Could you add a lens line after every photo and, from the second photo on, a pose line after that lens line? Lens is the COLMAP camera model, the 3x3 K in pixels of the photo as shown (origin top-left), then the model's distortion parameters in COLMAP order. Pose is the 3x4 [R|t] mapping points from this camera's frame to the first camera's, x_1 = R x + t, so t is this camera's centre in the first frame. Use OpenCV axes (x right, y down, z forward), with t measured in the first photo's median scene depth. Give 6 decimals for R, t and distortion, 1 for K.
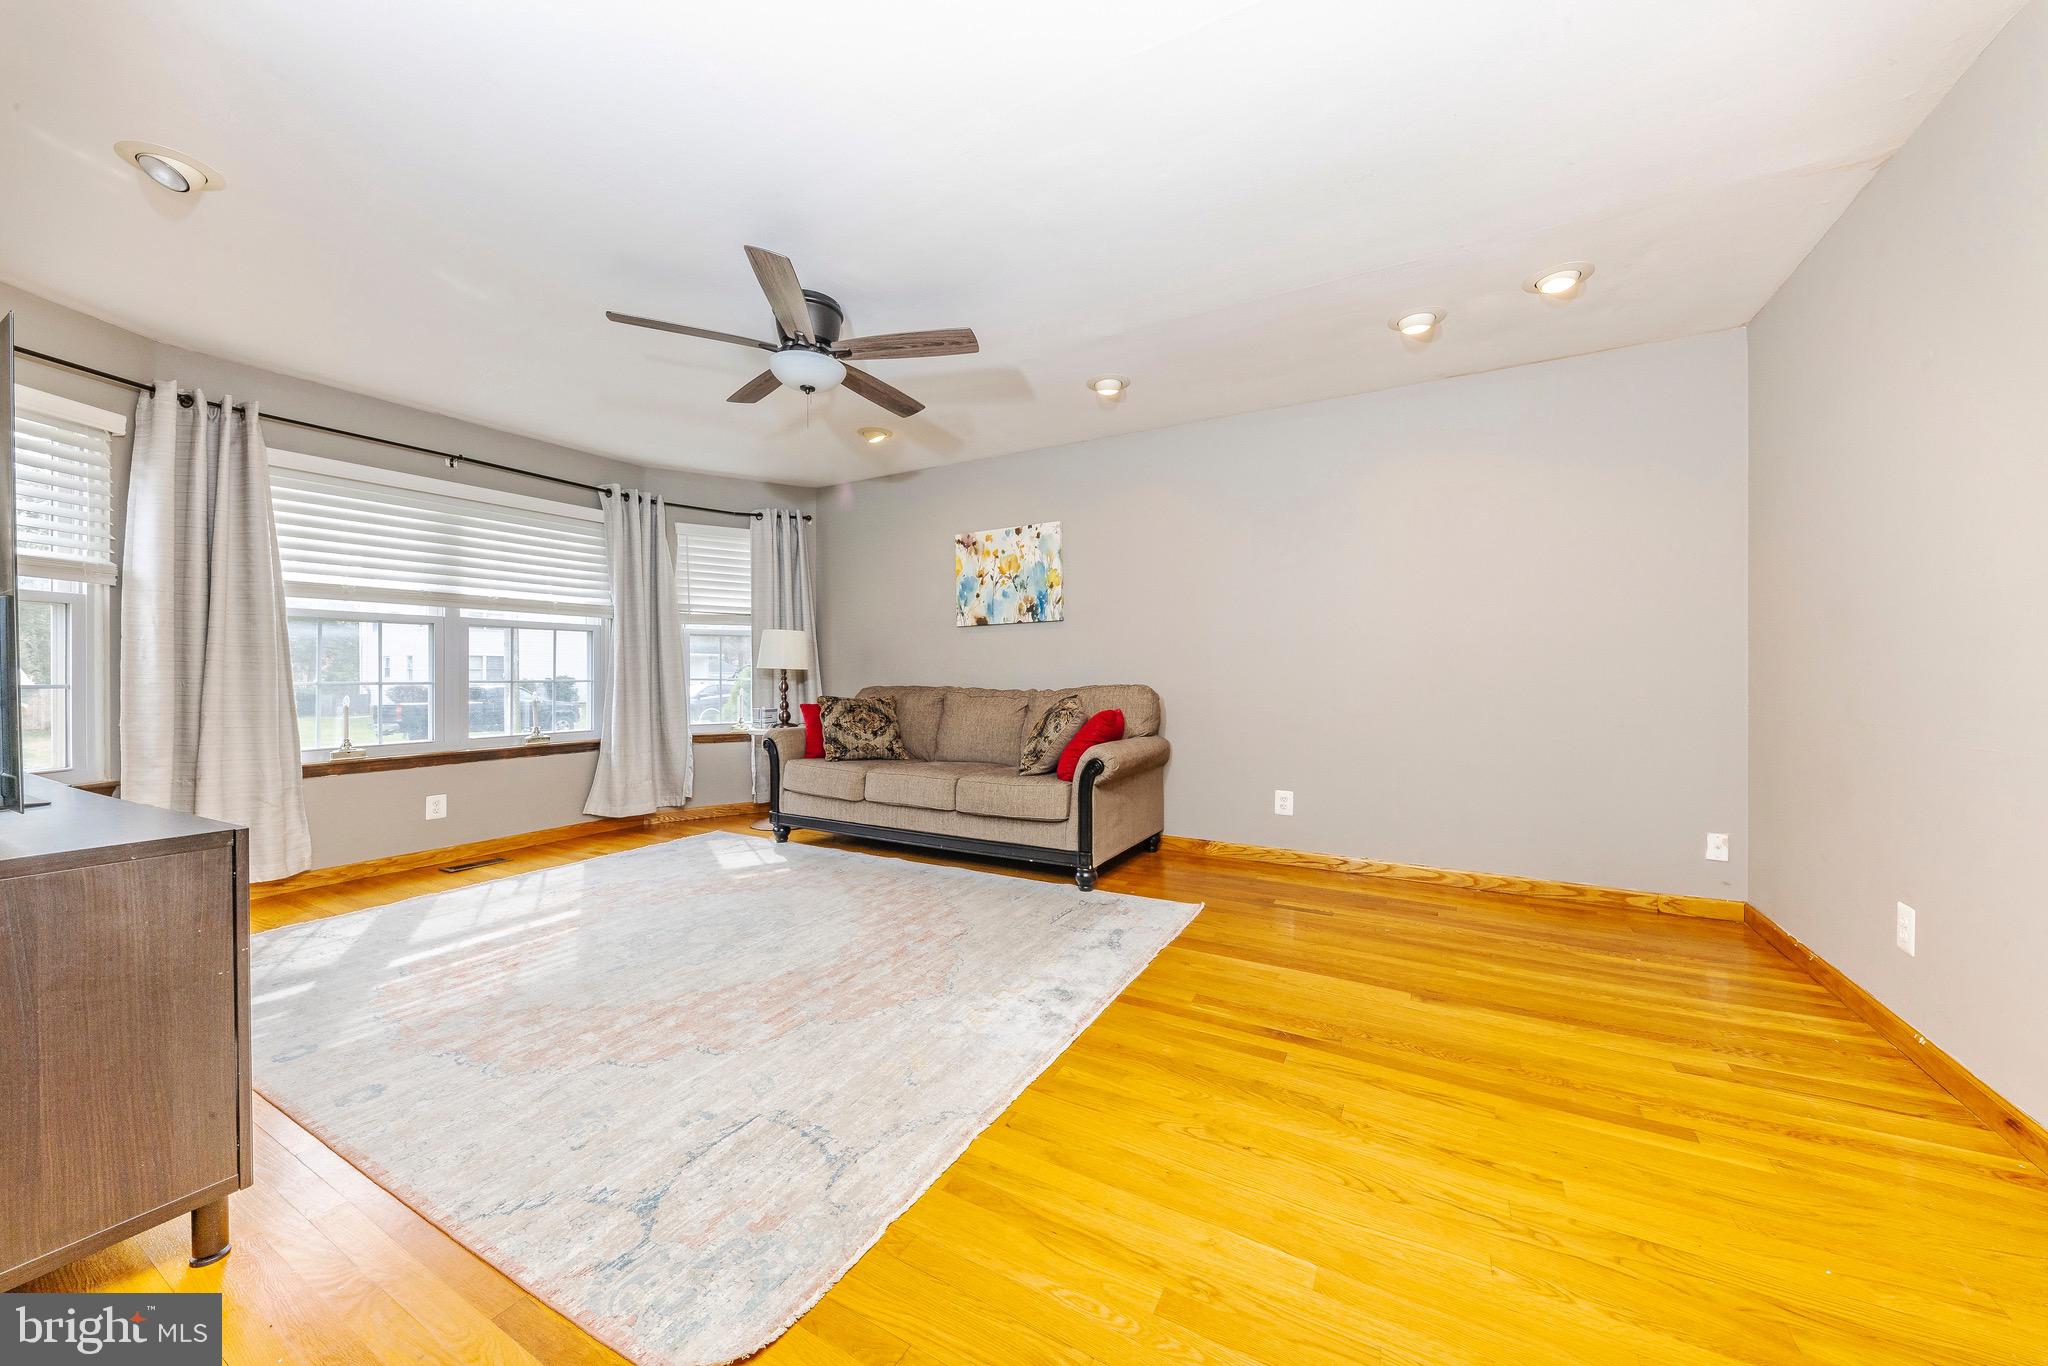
lens RADIAL K [[728.6, 0, 1018.2], [0, 728.6, 676.2], [0, 0, 1]] dist [0.008603, -0.006041]
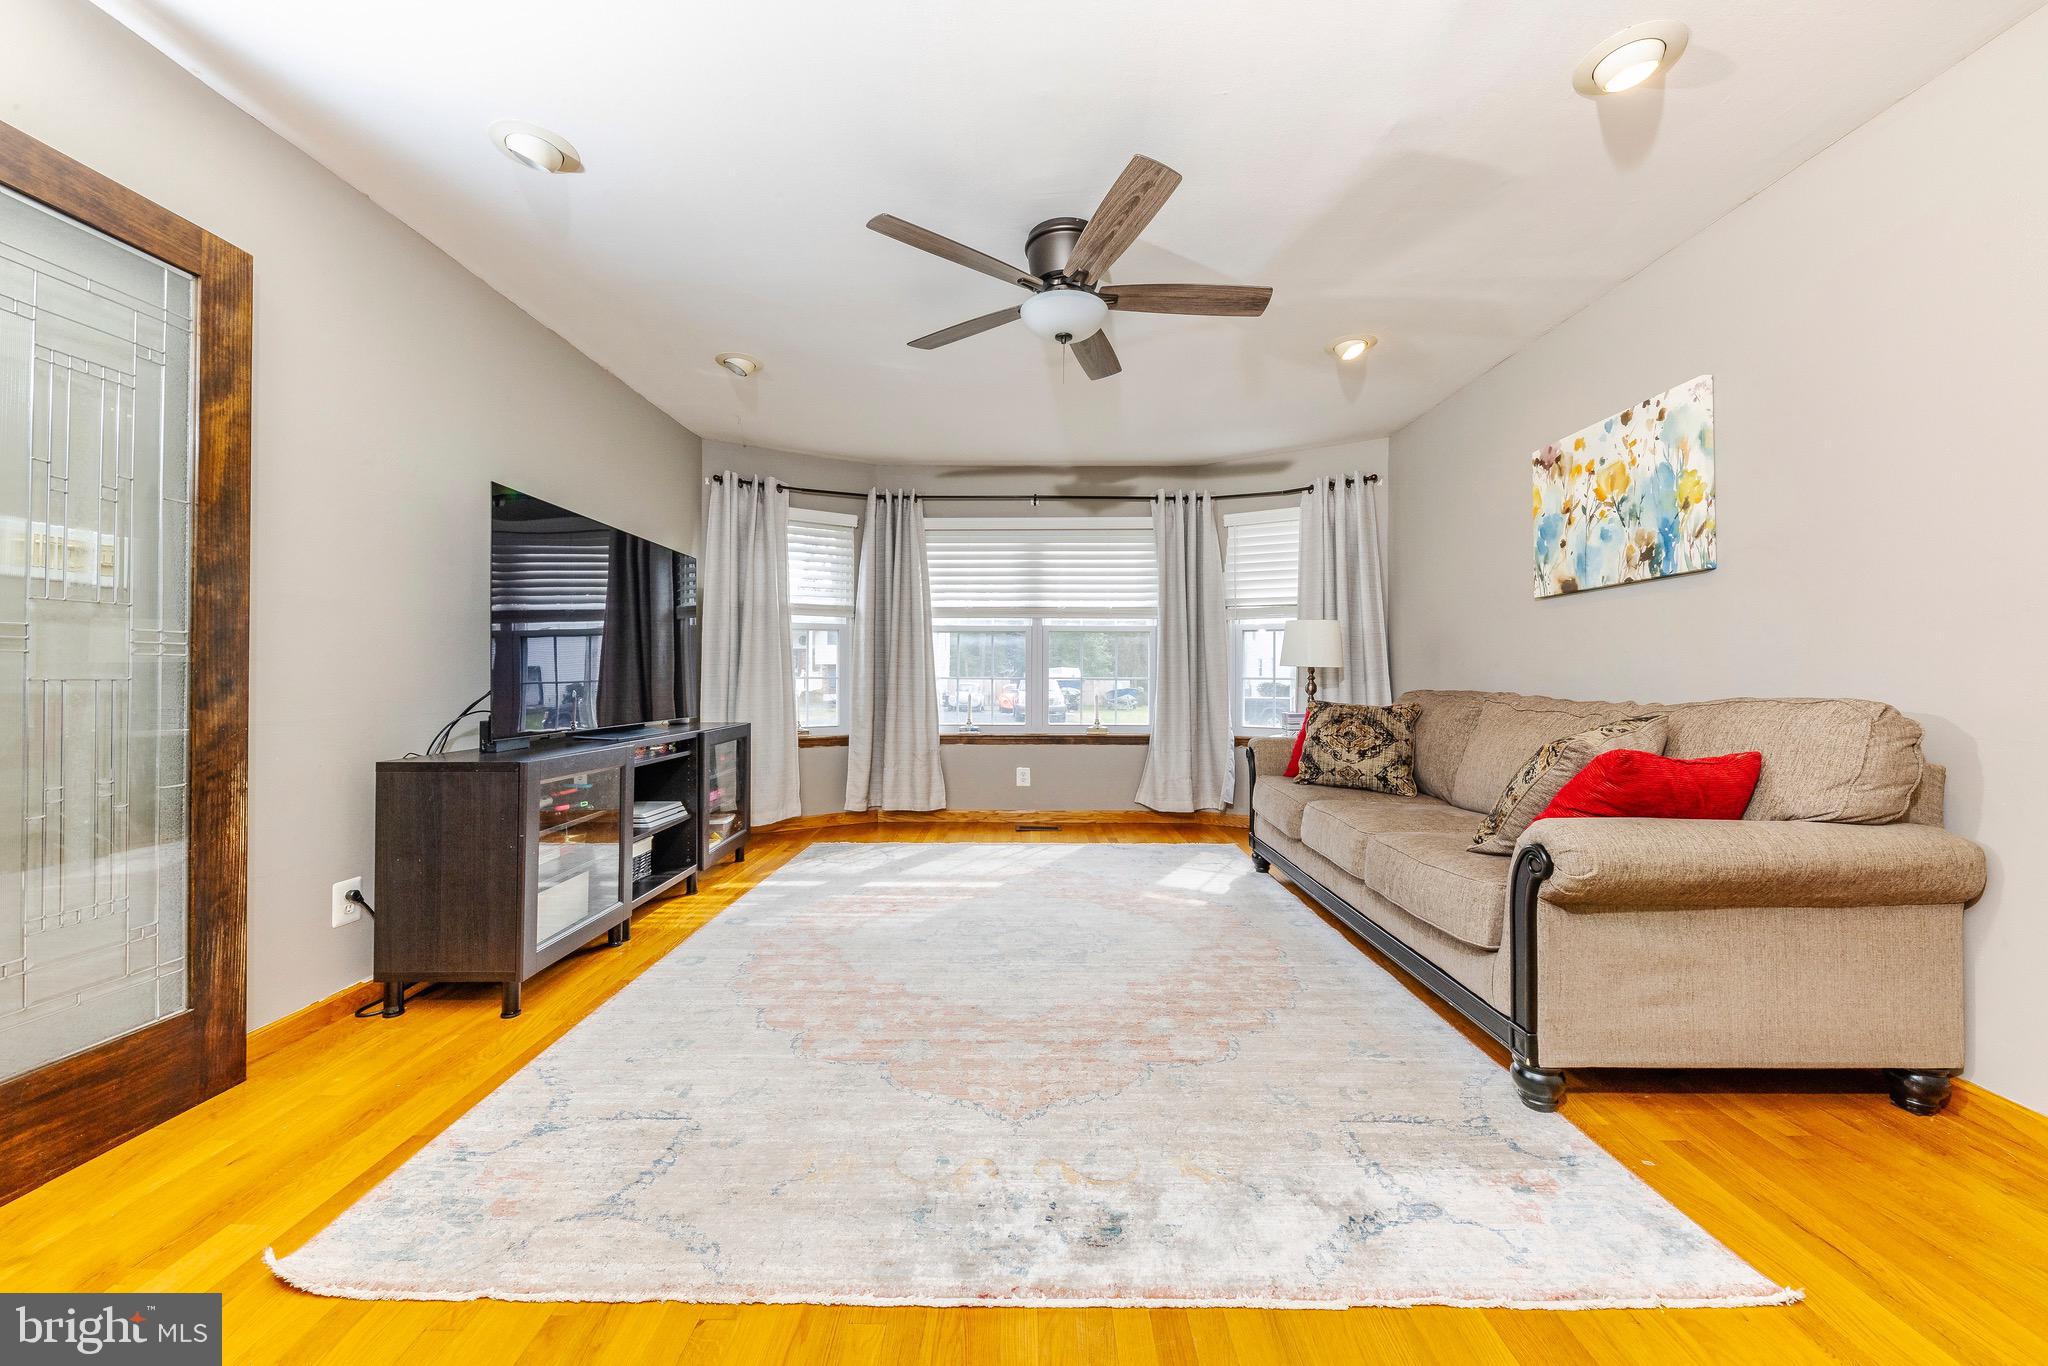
lens RADIAL K [[729.4, 0, 1026.6], [0, 729.4, 671.0], [0, 0, 1]] dist [0.010059, -0.006375]
pose [[0.493893, 0.000751, -0.869523, 0.291991], [-0.007211, 0.999969, -0.003232, -0.000157], [0.869493, 0.007867, 0.493883, 0.364289]]
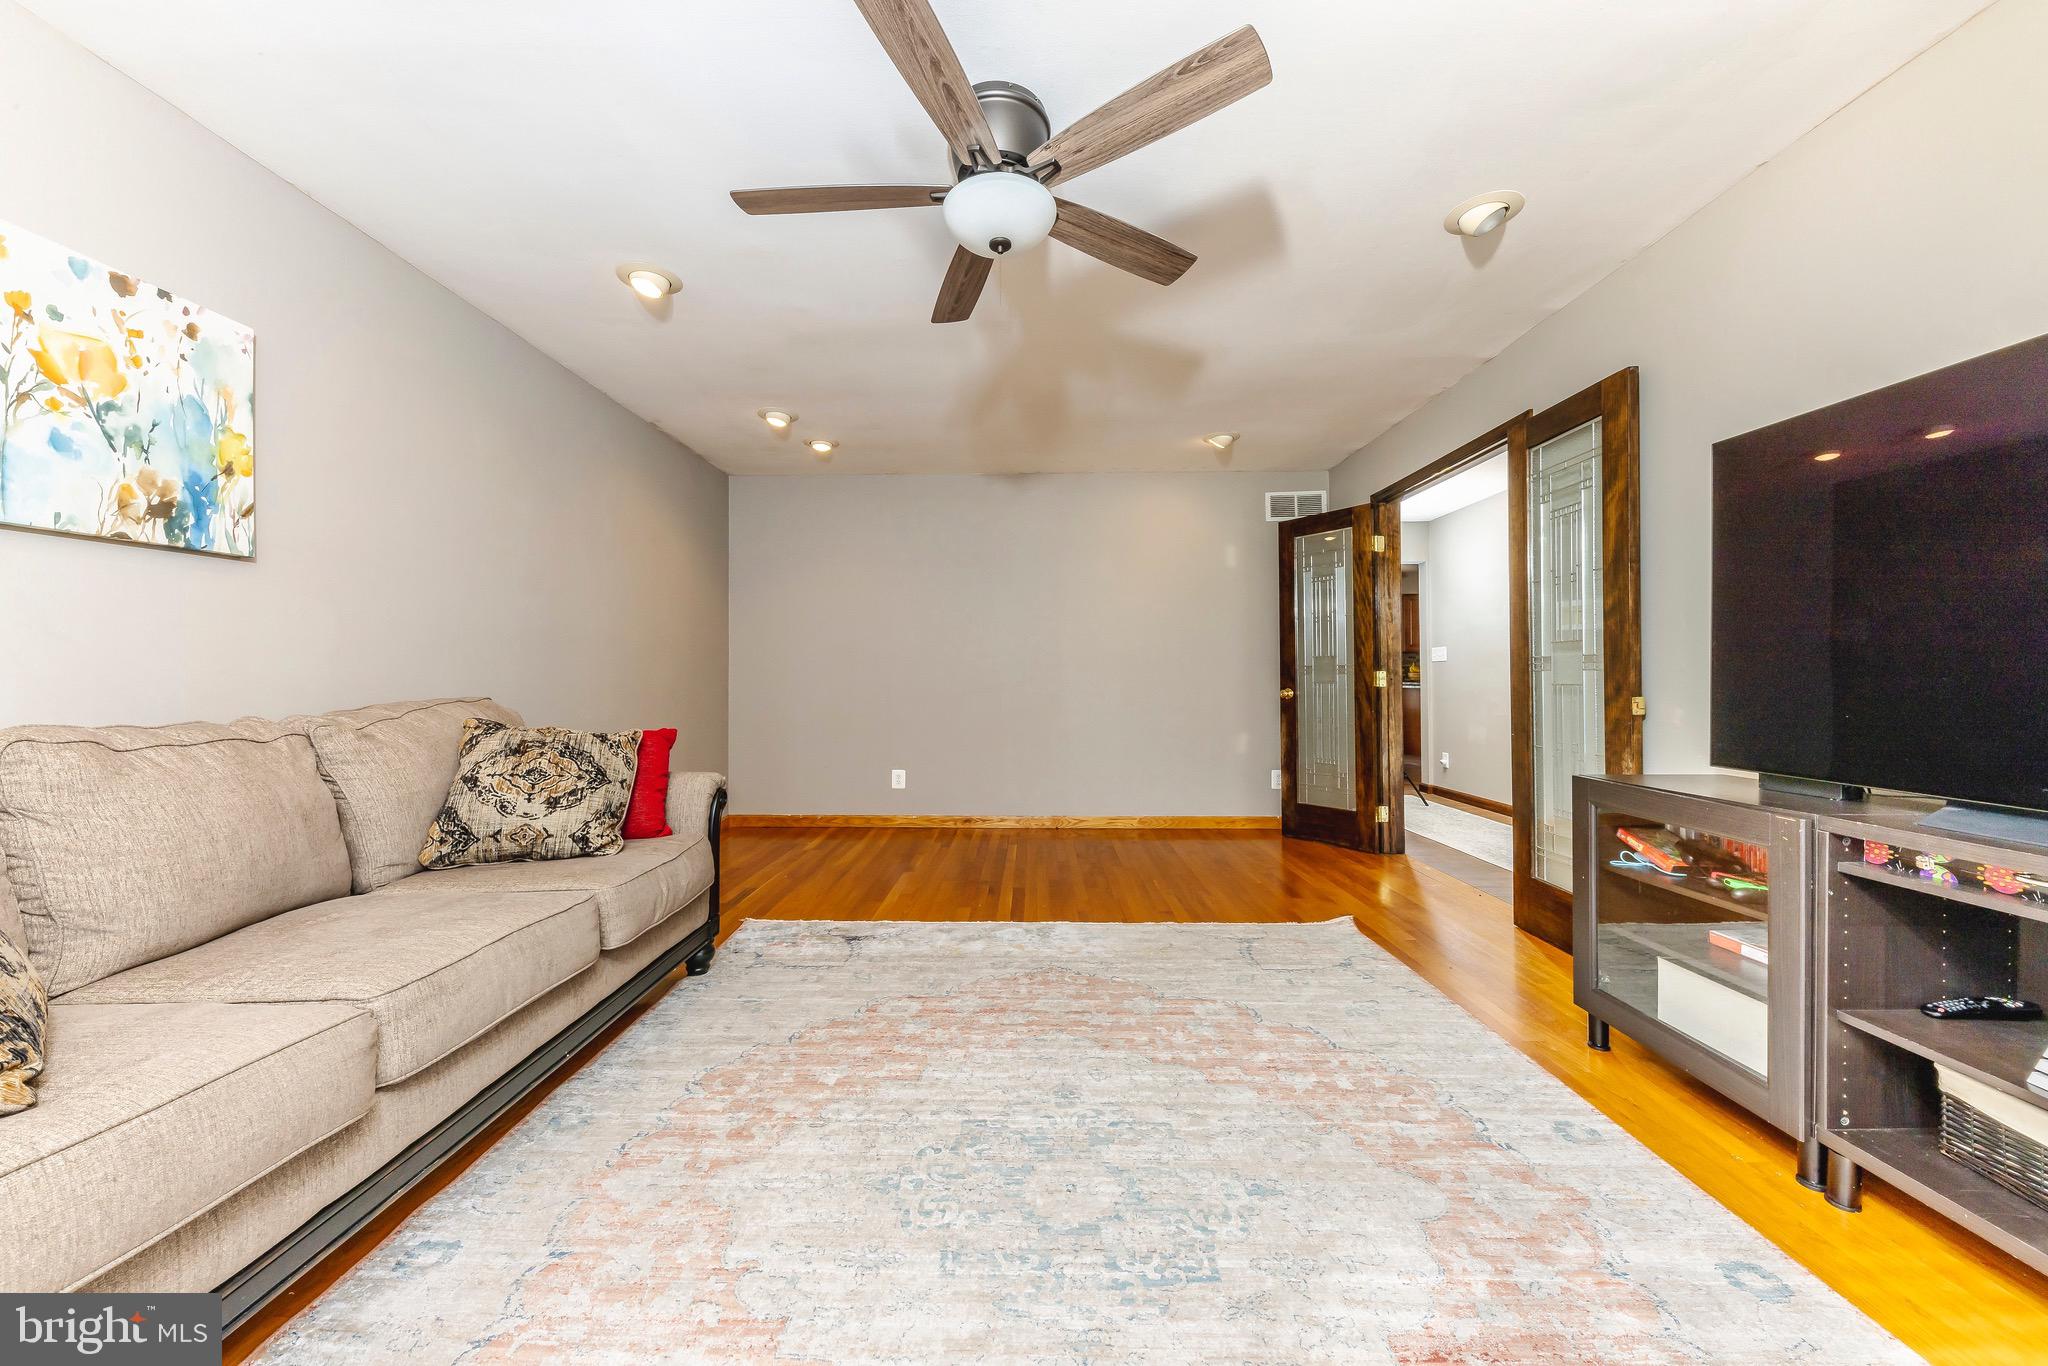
lens RADIAL K [[732.8, 0, 1017.1], [0, 732.8, 678.0], [0, 0, 1]] dist [0.000333, -0.005931]
pose [[-0.476846, 0.004938, 0.878973, -0.584158], [0.006713, 0.999976, -0.001976, -0.001055], [-0.878961, 0.004958, -0.476867, 0.874734]]
